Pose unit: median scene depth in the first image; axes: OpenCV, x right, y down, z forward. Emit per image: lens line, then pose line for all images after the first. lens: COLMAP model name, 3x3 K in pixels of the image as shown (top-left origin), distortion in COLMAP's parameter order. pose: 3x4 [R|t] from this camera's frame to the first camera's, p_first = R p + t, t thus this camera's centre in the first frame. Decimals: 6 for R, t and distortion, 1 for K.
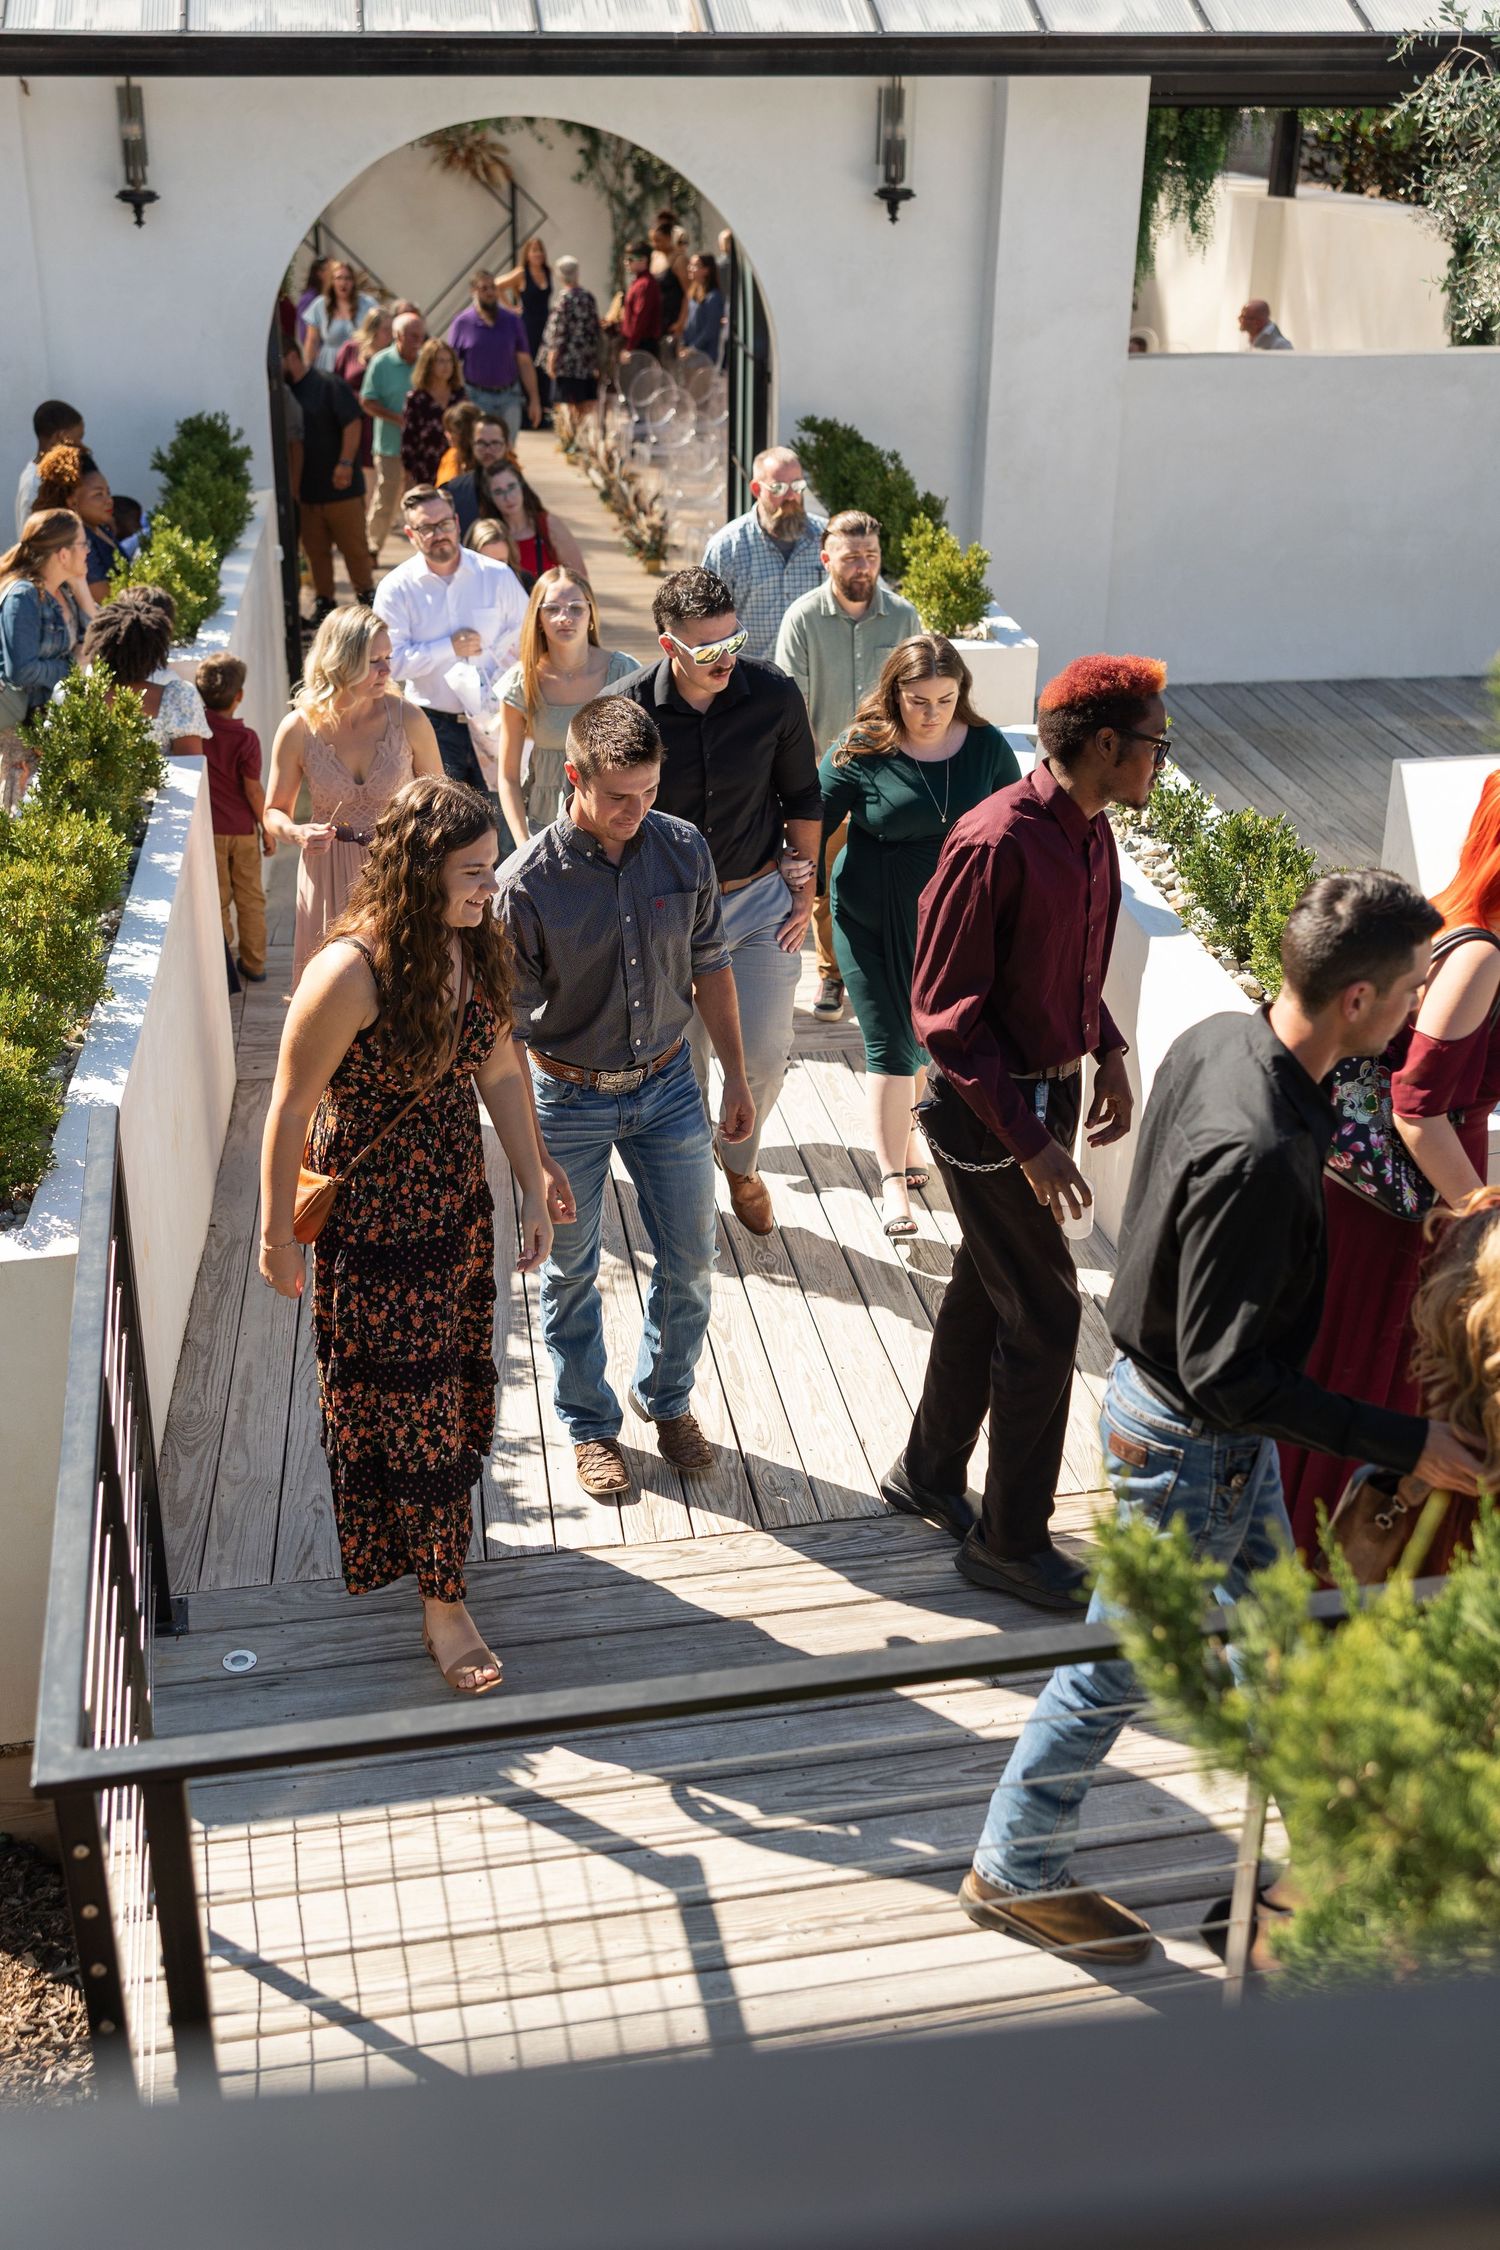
lens RADIAL K [[2424.7, 0, 747.5], [0, 2424.7, 1125.0], [0, 0, 1]] dist [-0.012320, 0.000000]
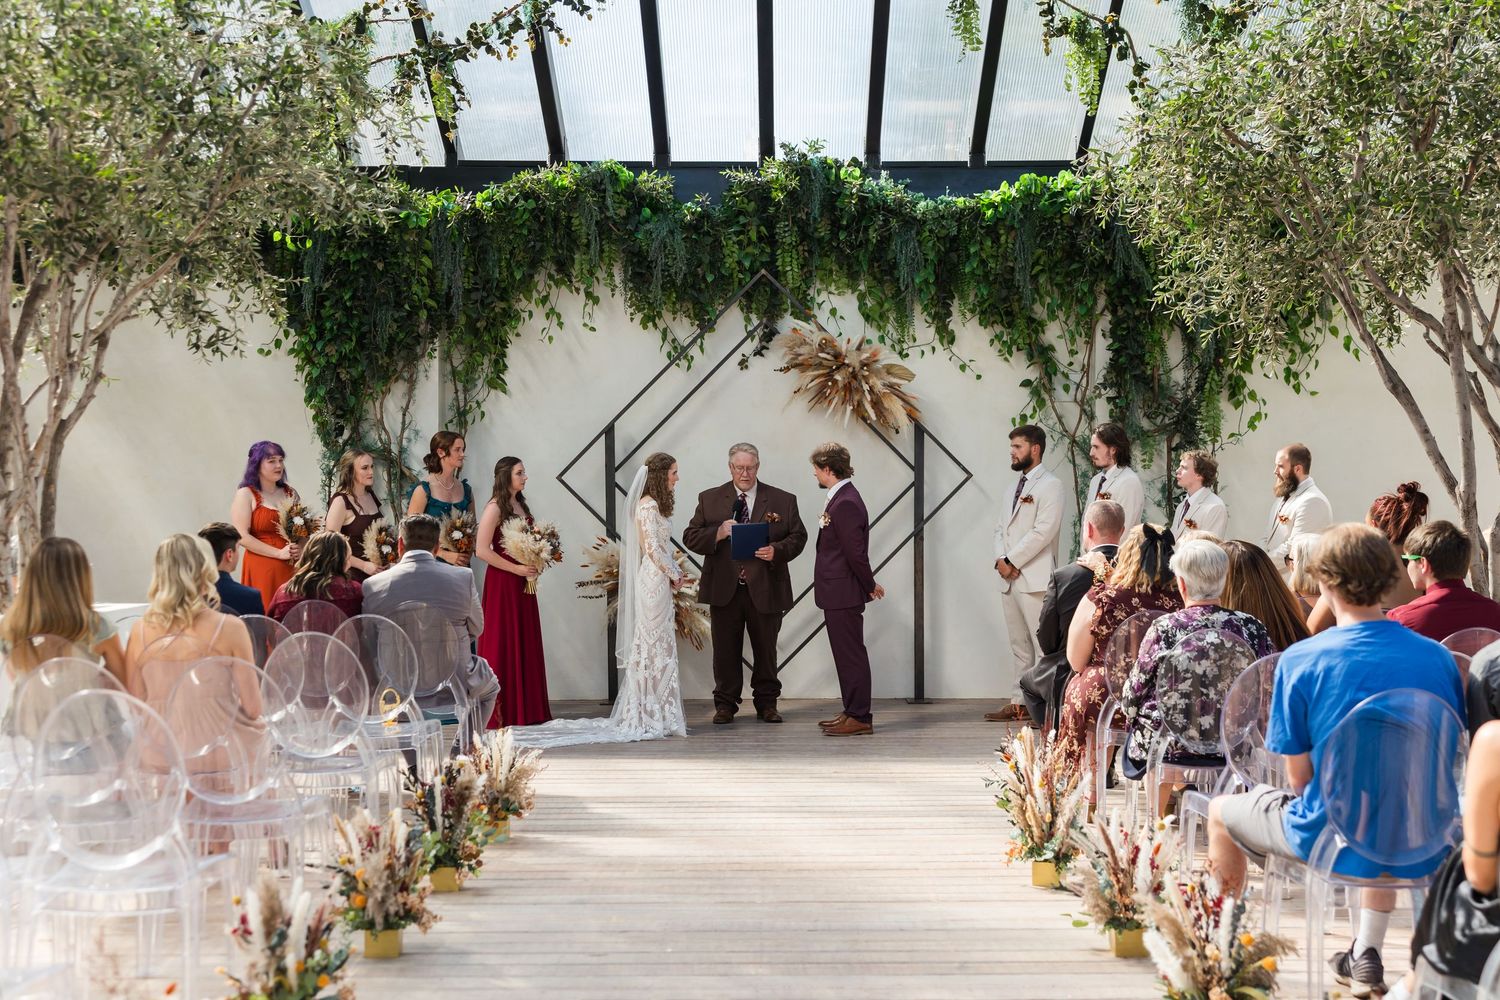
lens RADIAL K [[1852.1, 0, 749.1], [0, 1852.1, 499.7], [0, 0, 1]] dist [0.005861, 0.000000]
pose [[0.984877, -0.011891, -0.172847, -0.056973], [-0.062908, 0.905012, -0.420708, -0.163361], [0.161431, 0.425219, 0.890578, 0.567083]]
